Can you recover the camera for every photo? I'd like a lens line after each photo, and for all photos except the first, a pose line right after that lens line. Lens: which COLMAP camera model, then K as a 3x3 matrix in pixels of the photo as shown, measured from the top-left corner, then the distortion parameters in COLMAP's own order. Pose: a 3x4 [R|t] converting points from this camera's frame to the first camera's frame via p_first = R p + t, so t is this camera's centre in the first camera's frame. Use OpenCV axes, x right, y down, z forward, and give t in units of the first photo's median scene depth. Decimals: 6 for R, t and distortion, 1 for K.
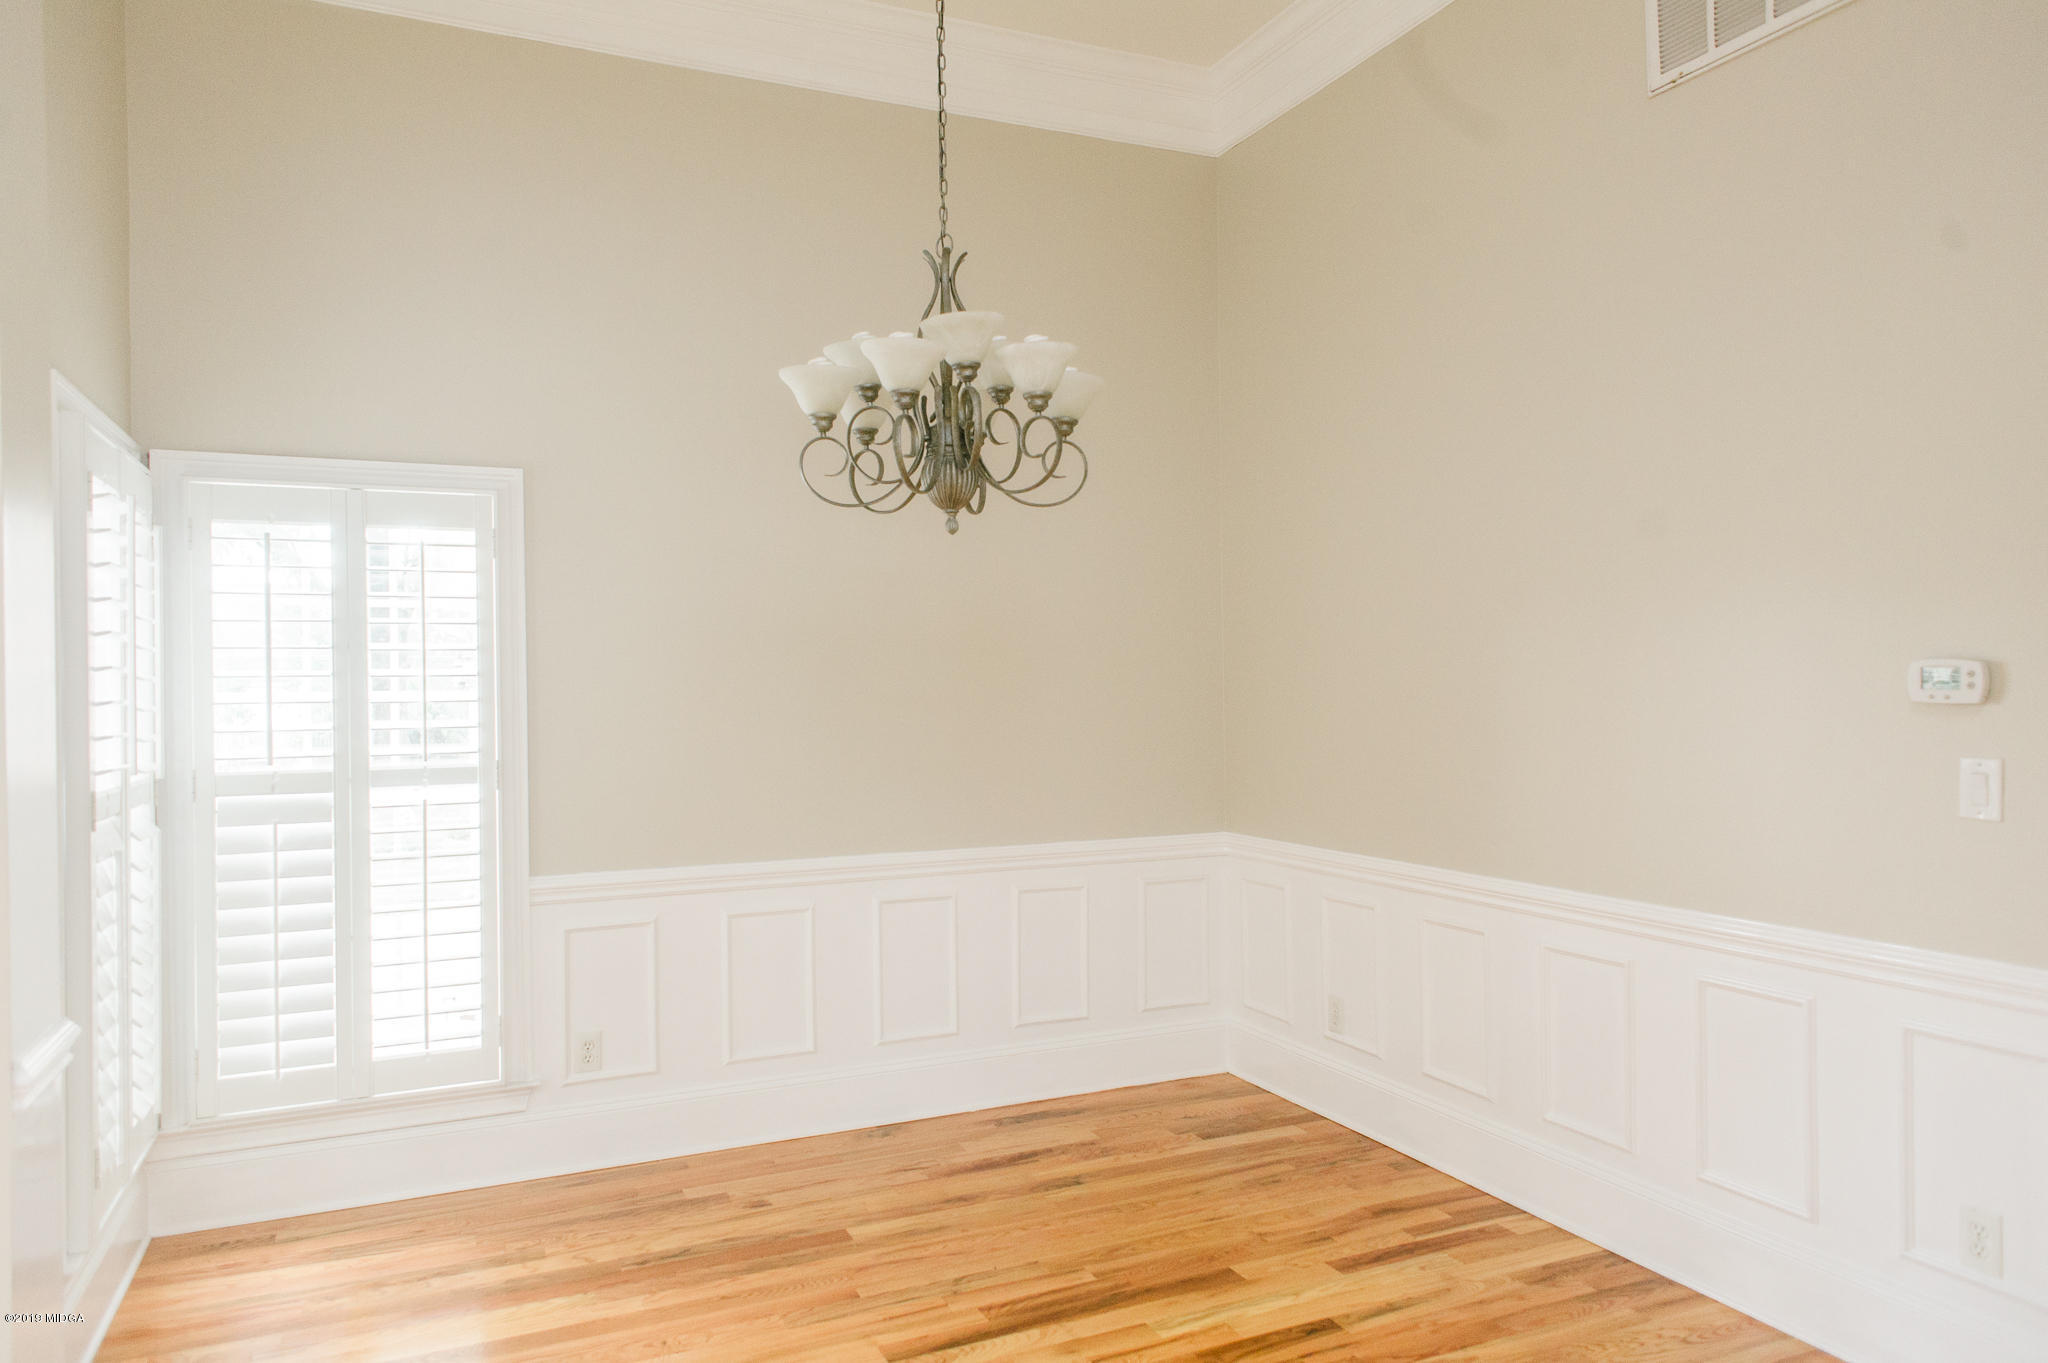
lens RADIAL K [[1355.2, 0, 1024.1], [0, 1355.2, 686.4], [0, 0, 1]] dist [0.038248, -0.030774]
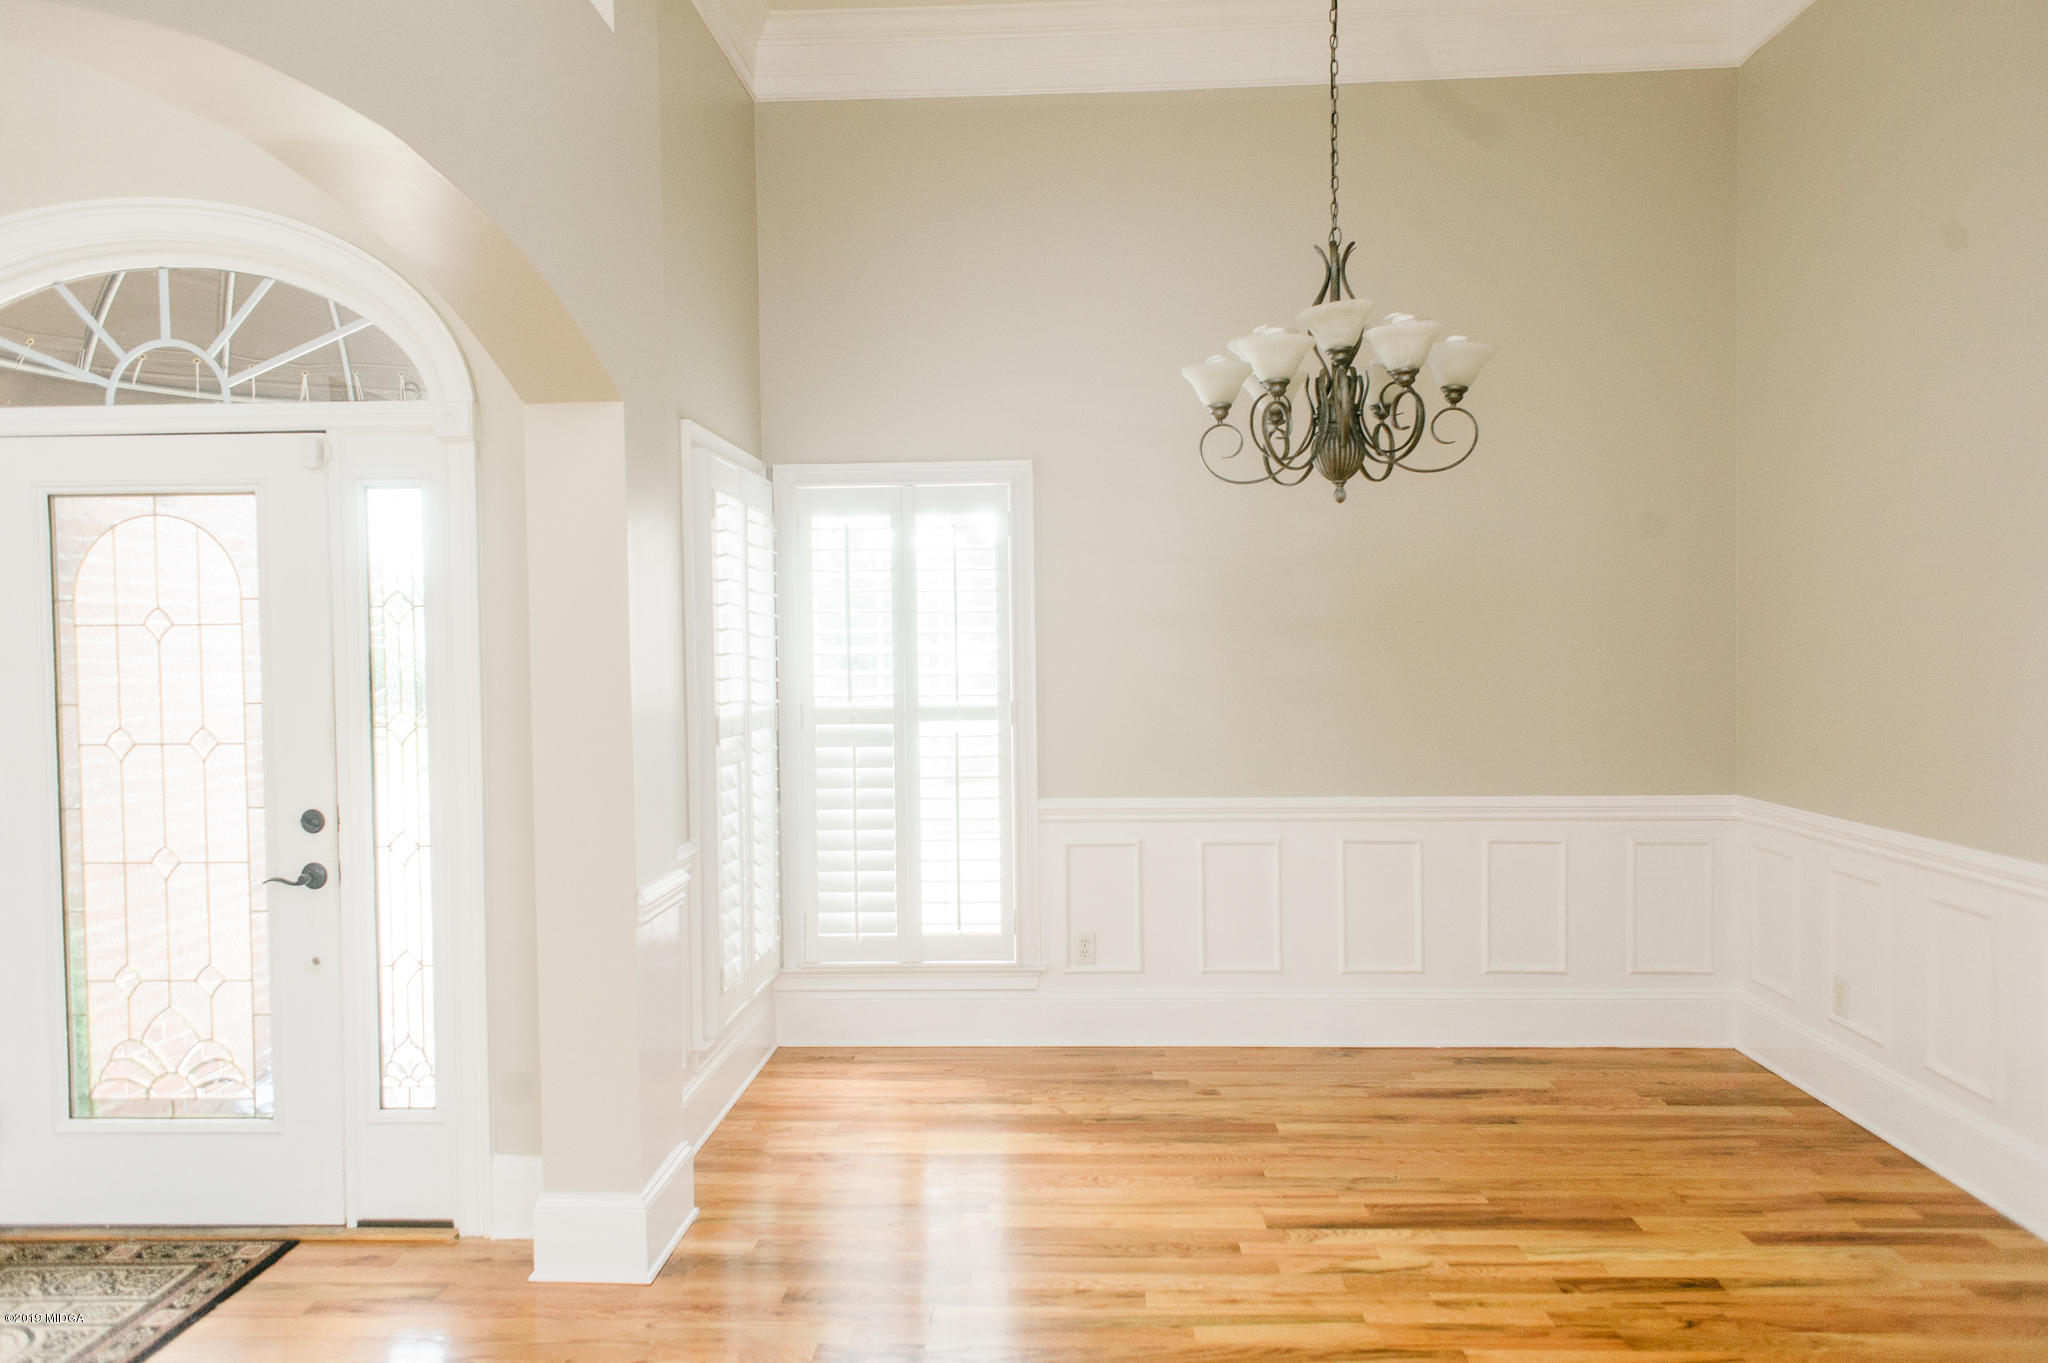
lens RADIAL K [[1355.2, 0, 1024.1], [0, 1355.2, 686.4], [0, 0, 1]] dist [0.038248, -0.030774]
pose [[0.893578, 0.014914, -0.448660, 0.184707], [0.001583, 0.999337, 0.036373, -0.003955], [0.448905, -0.033212, 0.892962, -0.086325]]
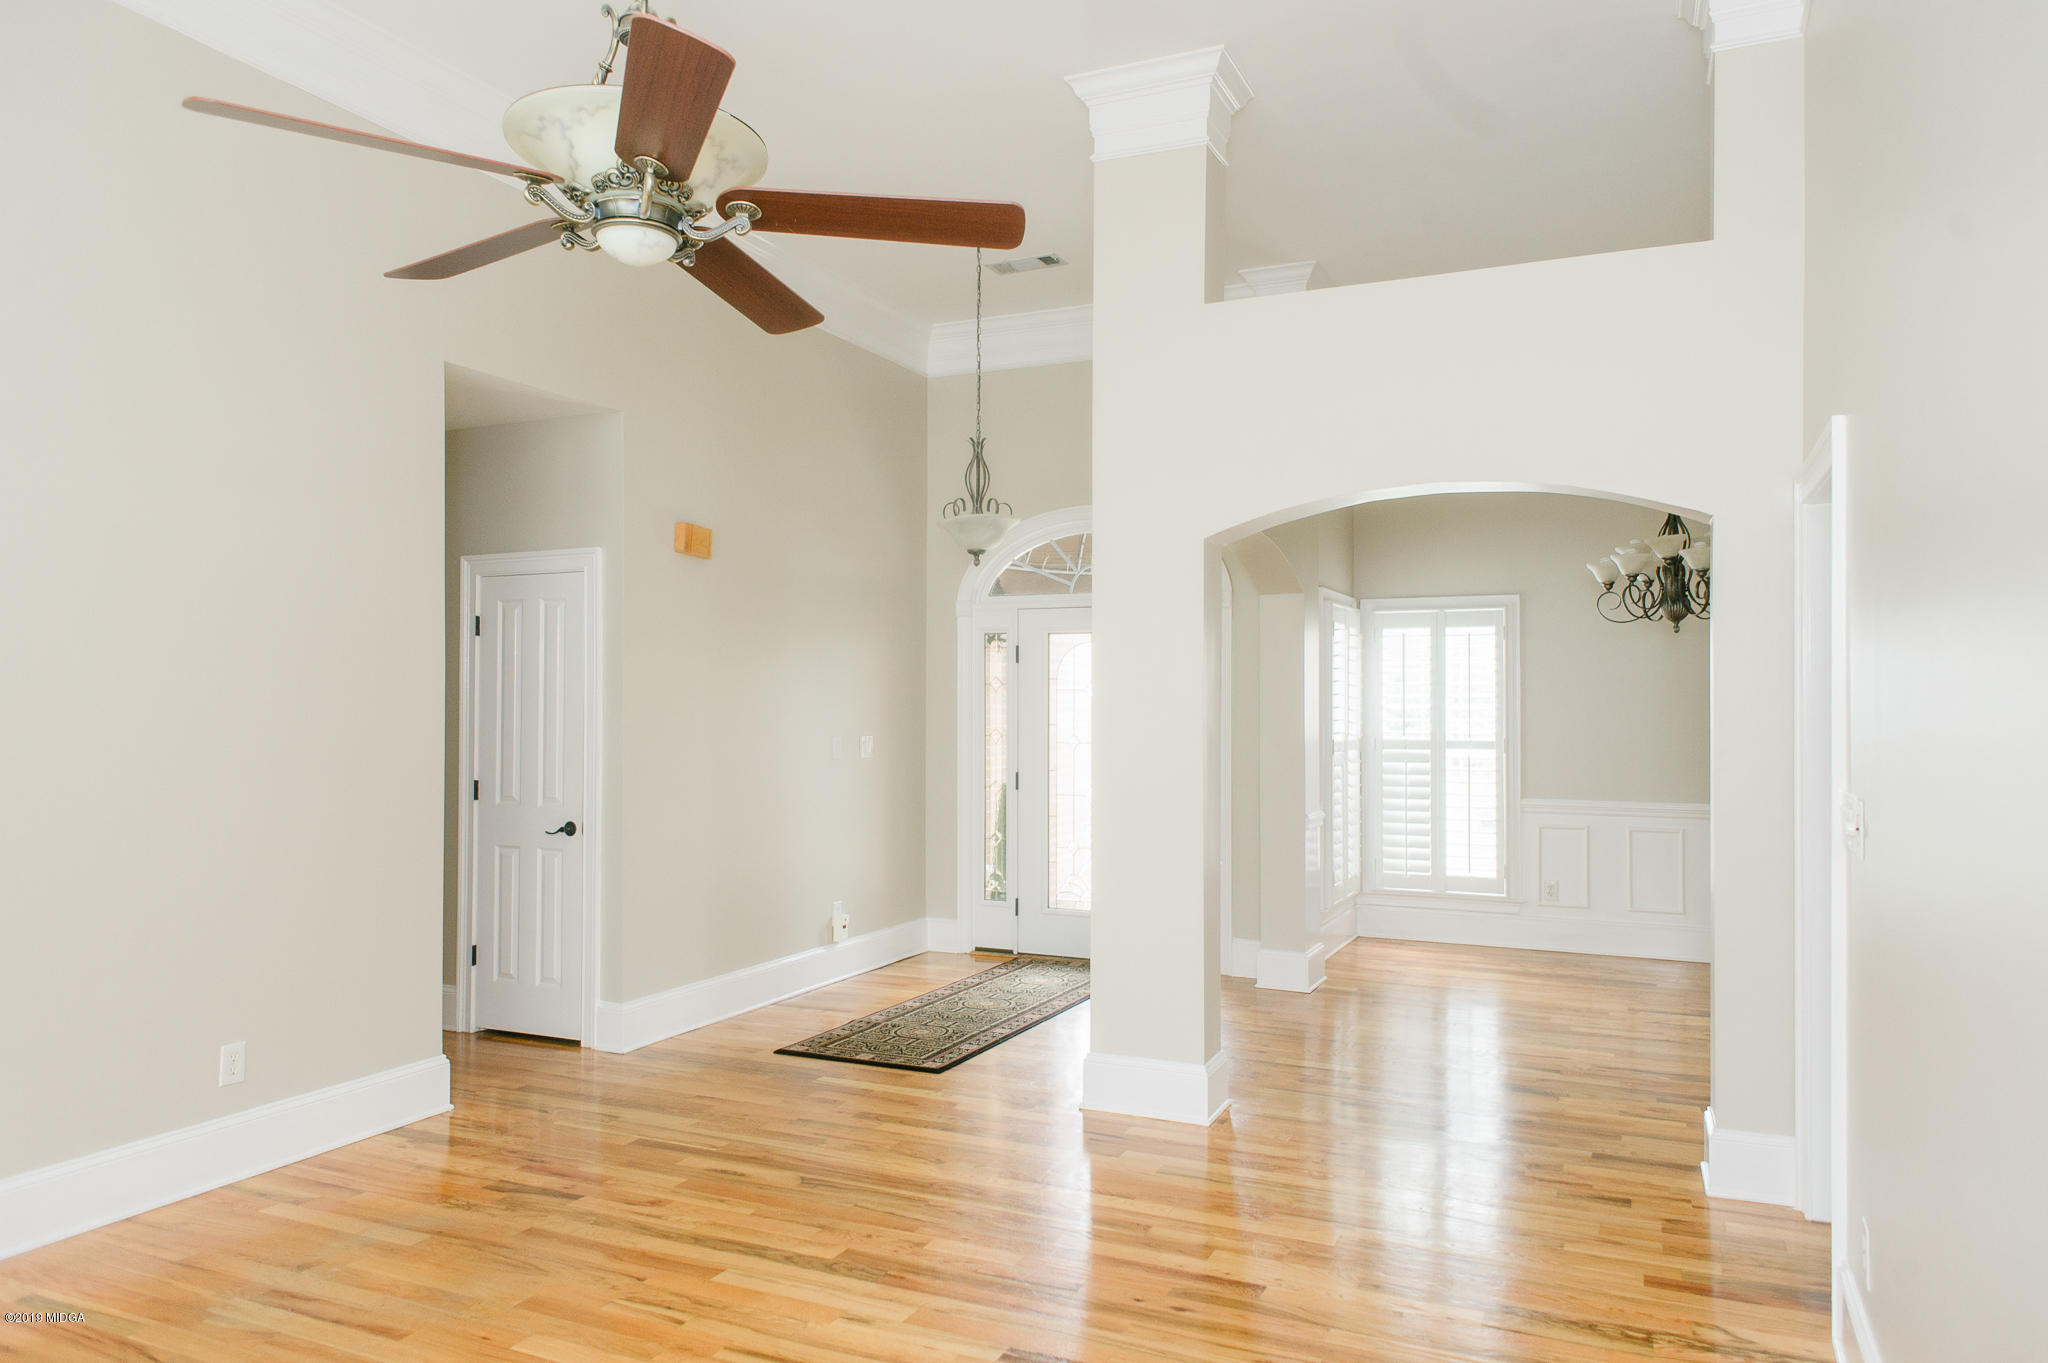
lens RADIAL K [[1355.2, 0, 1024.1], [0, 1355.2, 686.4], [0, 0, 1]] dist [0.038248, -0.030774]
pose [[0.652217, 0.005418, -0.758013, 0.760339], [-0.011038, 0.999936, -0.002350, -0.012693], [0.757952, 0.009900, 0.652236, -0.966560]]
